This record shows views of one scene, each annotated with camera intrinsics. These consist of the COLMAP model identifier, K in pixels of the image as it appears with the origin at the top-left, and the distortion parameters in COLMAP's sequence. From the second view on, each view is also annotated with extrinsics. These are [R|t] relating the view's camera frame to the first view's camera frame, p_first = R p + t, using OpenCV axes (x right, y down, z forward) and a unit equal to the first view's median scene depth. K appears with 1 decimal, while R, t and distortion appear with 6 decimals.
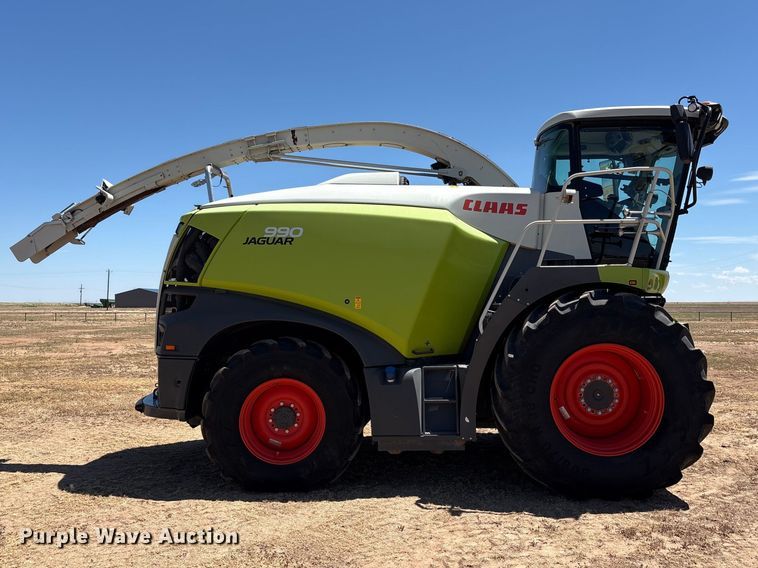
lens RADIAL K [[756.6, 0, 356.2], [0, 756.6, 293.9], [0, 0, 1]] dist [0.015220, 0.000000]
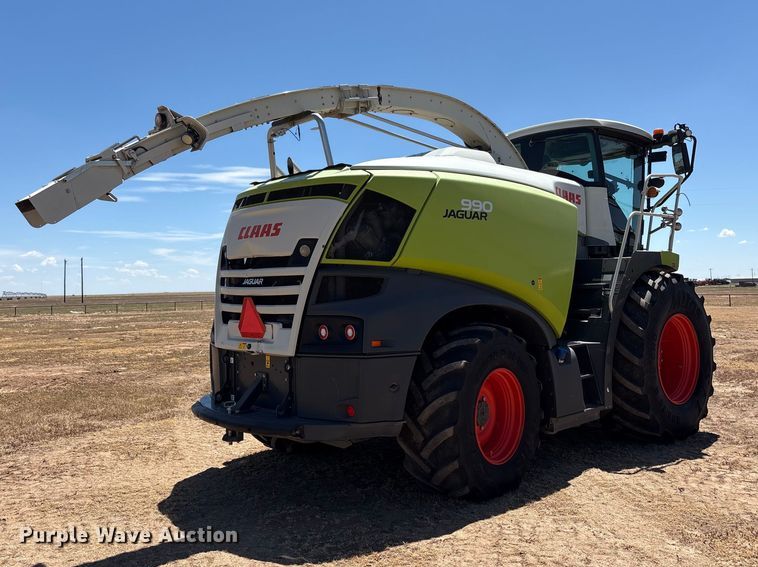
lens RADIAL K [[756.6, 0, 379.7], [0, 756.6, 284.9], [0, 0, 1]] dist [0.015220, 0.000000]
pose [[0.662464, -0.009101, 0.749038, -0.823936], [0.011872, 0.999928, 0.001649, 0.008788], [-0.748999, 0.007800, 0.662525, 0.482376]]
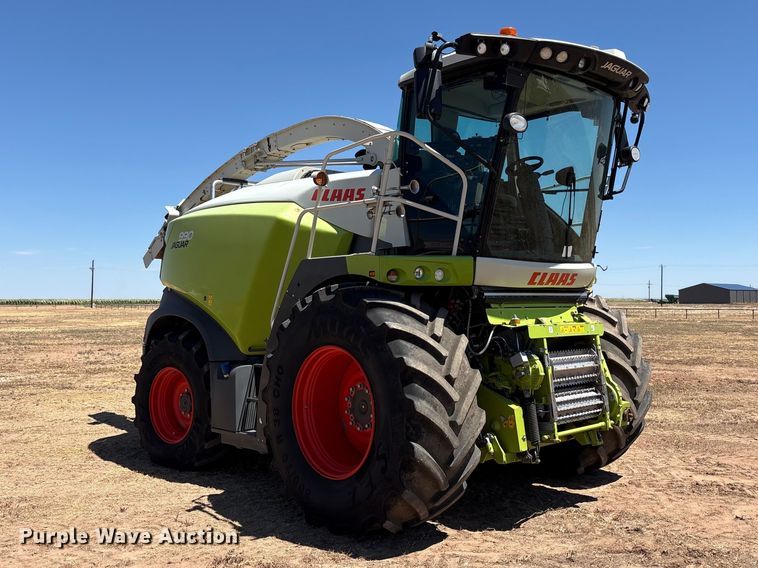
lens RADIAL K [[756.6, 0, 379.1], [0, 756.6, 280.7], [0, 0, 1]] dist [0.015220, 0.000000]
pose [[0.731731, -0.021299, -0.681260, 0.850050], [0.013112, 0.999767, -0.017173, 0.005954], [0.681467, 0.003633, 0.731840, 0.365470]]
